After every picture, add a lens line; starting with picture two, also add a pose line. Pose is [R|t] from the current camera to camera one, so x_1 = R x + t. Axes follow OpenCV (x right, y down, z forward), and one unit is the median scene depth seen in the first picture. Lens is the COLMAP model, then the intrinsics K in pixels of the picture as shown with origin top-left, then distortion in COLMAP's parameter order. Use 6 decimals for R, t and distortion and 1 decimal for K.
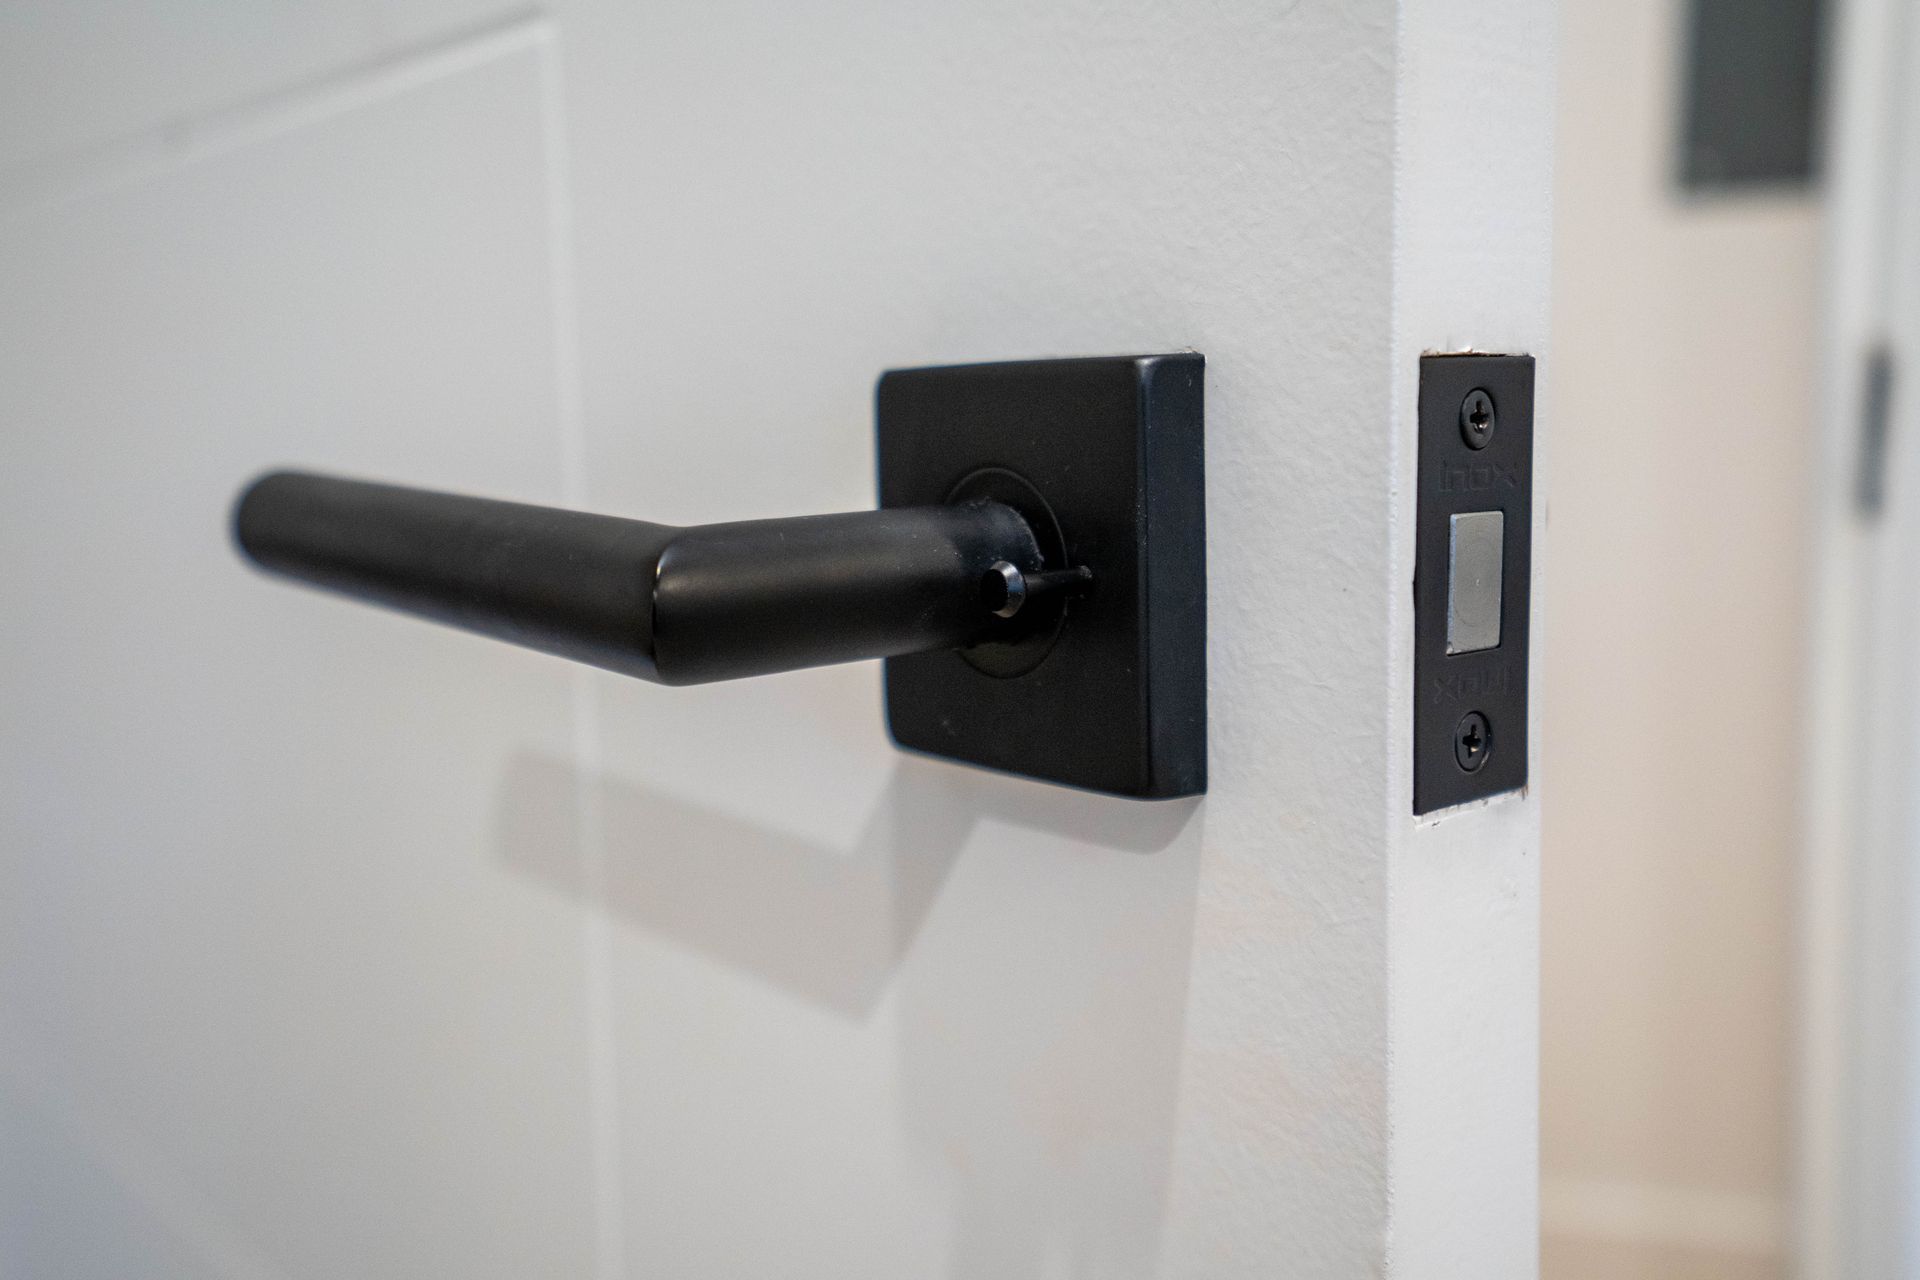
lens RADIAL K [[1689.0, 0, 959.9], [0, 1689.0, 641.7], [0, 0, 1]] dist [0.003530, 0.005813]
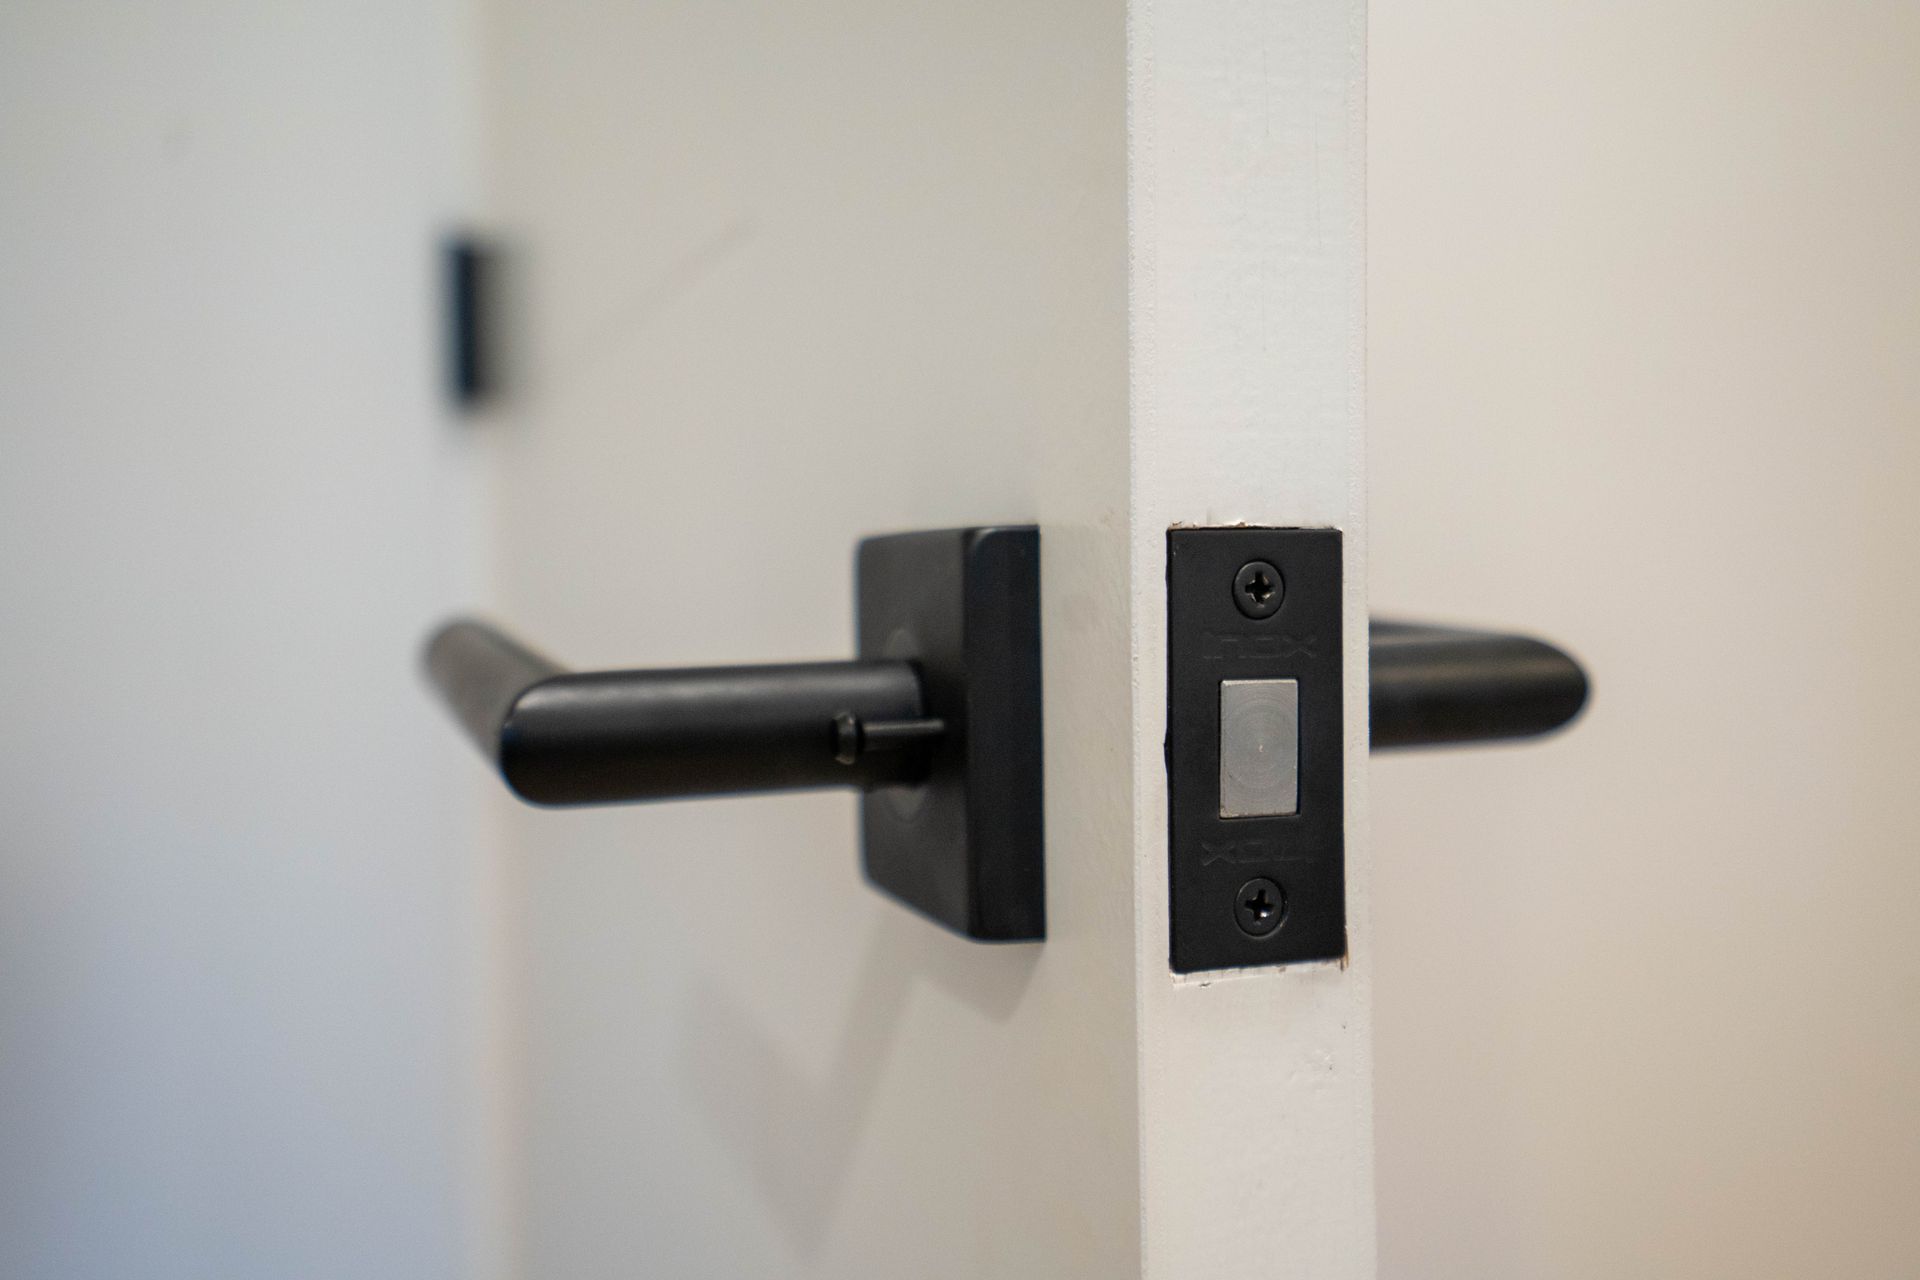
lens RADIAL K [[1689.0, 0, 960.4], [0, 1689.0, 636.3], [0, 0, 1]] dist [0.003530, 0.005813]
pose [[0.952812, 0.019901, -0.302908, 0.443940], [-0.049076, 0.994821, -0.089010, -0.002634], [0.299568, 0.099675, 0.948854, -0.027990]]
